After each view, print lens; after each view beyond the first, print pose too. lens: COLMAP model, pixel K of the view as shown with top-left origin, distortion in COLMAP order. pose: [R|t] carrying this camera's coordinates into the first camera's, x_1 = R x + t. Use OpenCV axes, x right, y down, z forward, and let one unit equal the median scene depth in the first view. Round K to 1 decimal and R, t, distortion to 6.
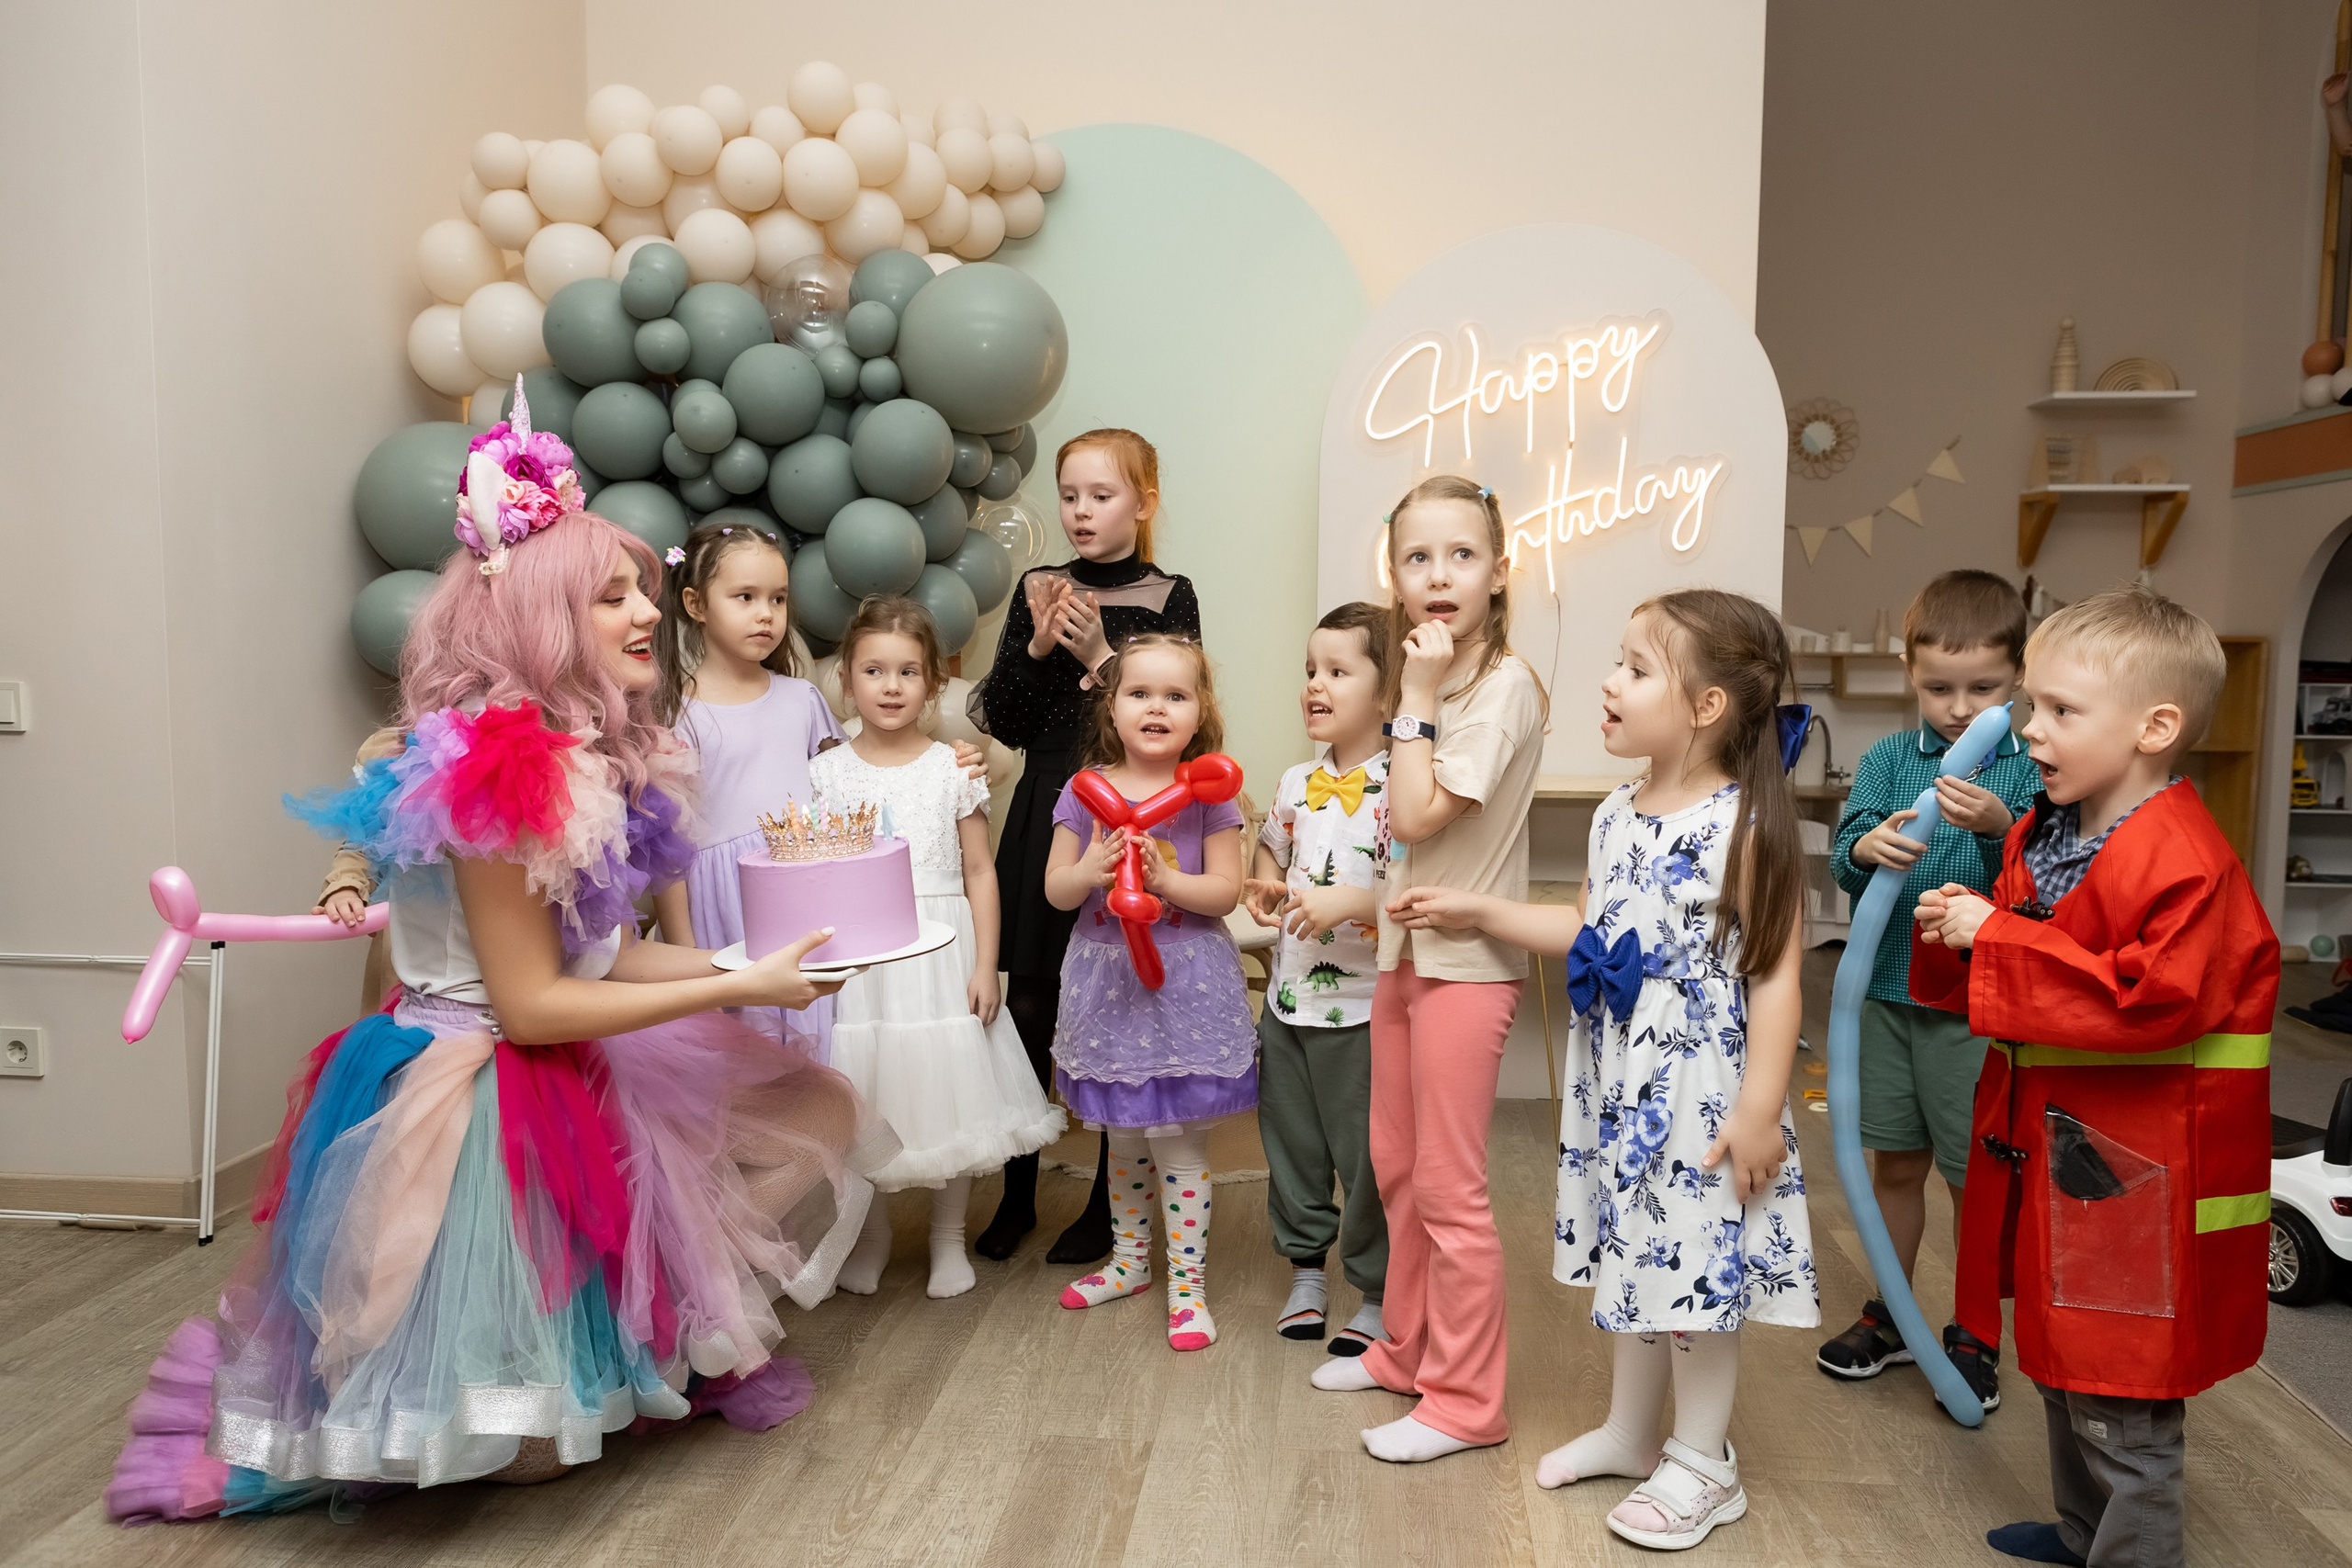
lens RADIAL K [[1736.6, 0, 1176.0], [0, 1736.6, 784.0], [0, 0, 1]] dist [-0.012082, 0.003671]
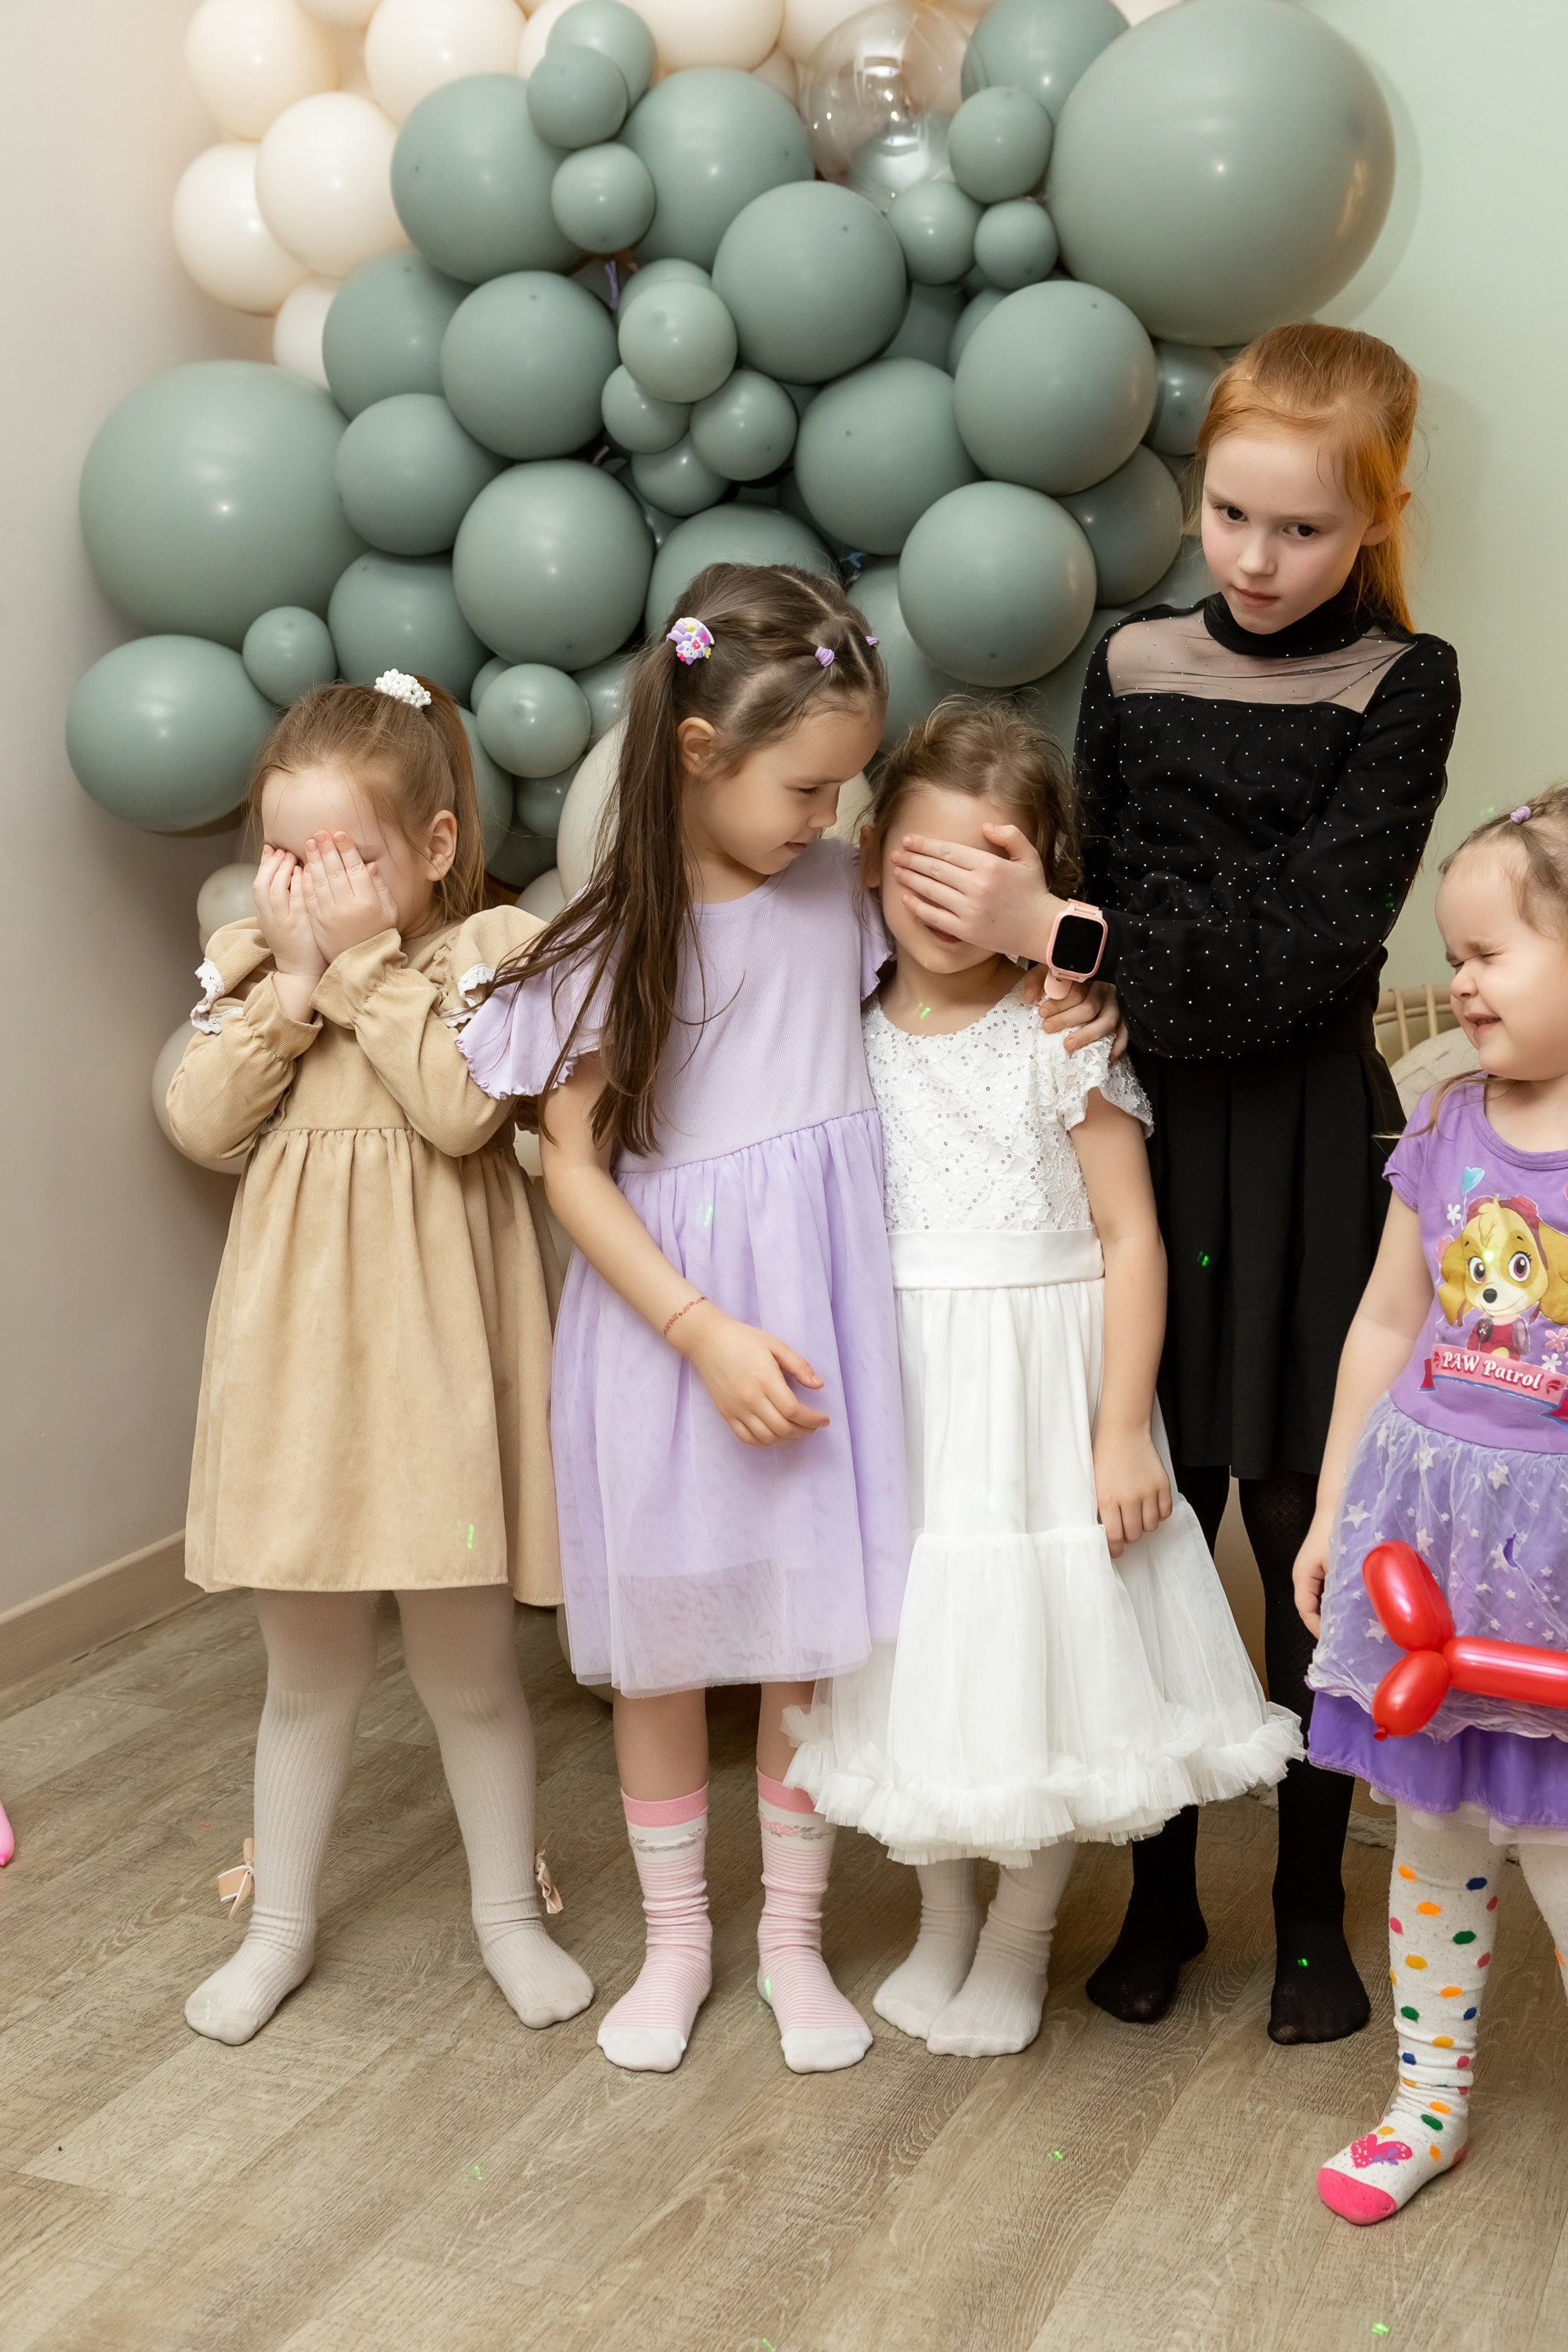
lens RADIAL K [[3053.8, 0, 714.8], [0, 3053.8, 1173.5], [0, 0, 1]] dist [-0.034890, 0.020441]
pose [[0.959952, 0.035916, -0.277852, 0.001905], [-0.016749, 0.997332, 0.071050, -0.029589], [0.279663, -0.063551, 0.957993, 0.130873]]
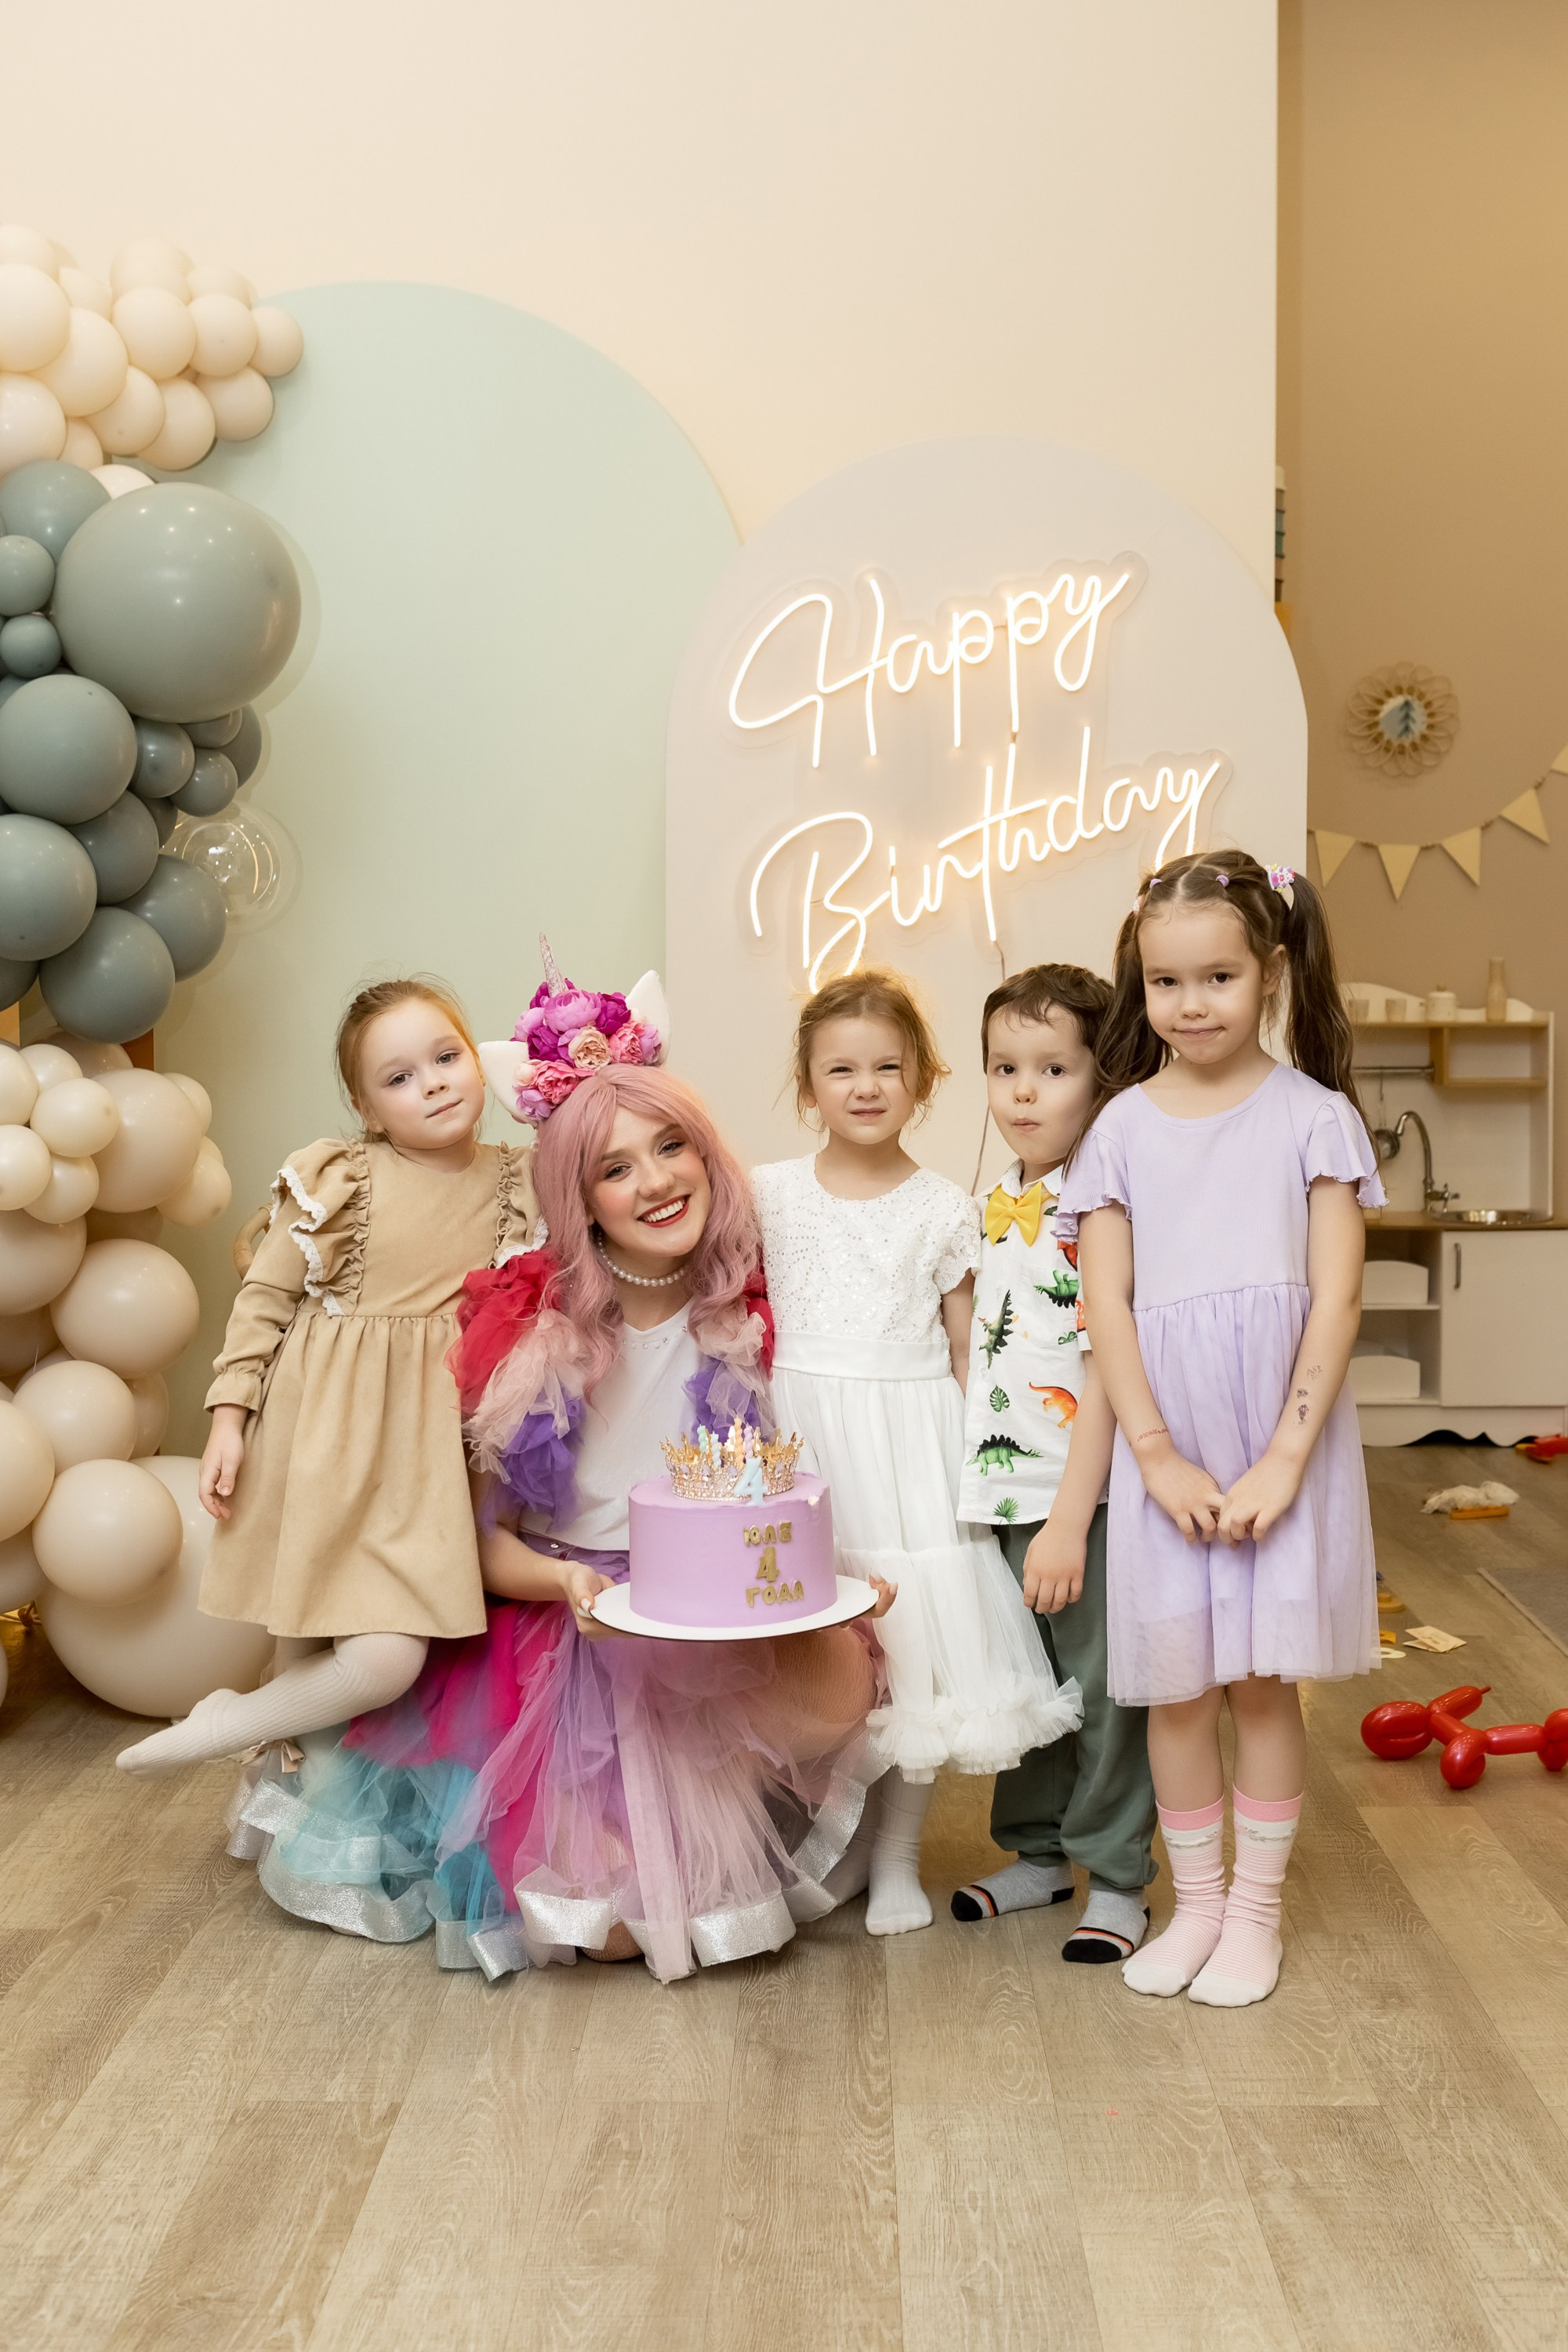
lens RADIAL K [[2716.9, 0, 827.6], [0, 2716.9, 1128.4], [0, 0, 1]] dist [-0.031571, 0.014501]
pose [[0.994588, -0.013448, 0.103023, 0.041924], [0.017598, 0.999065, -0.039480, 0.012619], [-0.102396, 0.041080, 0.993895, -0.135067]]
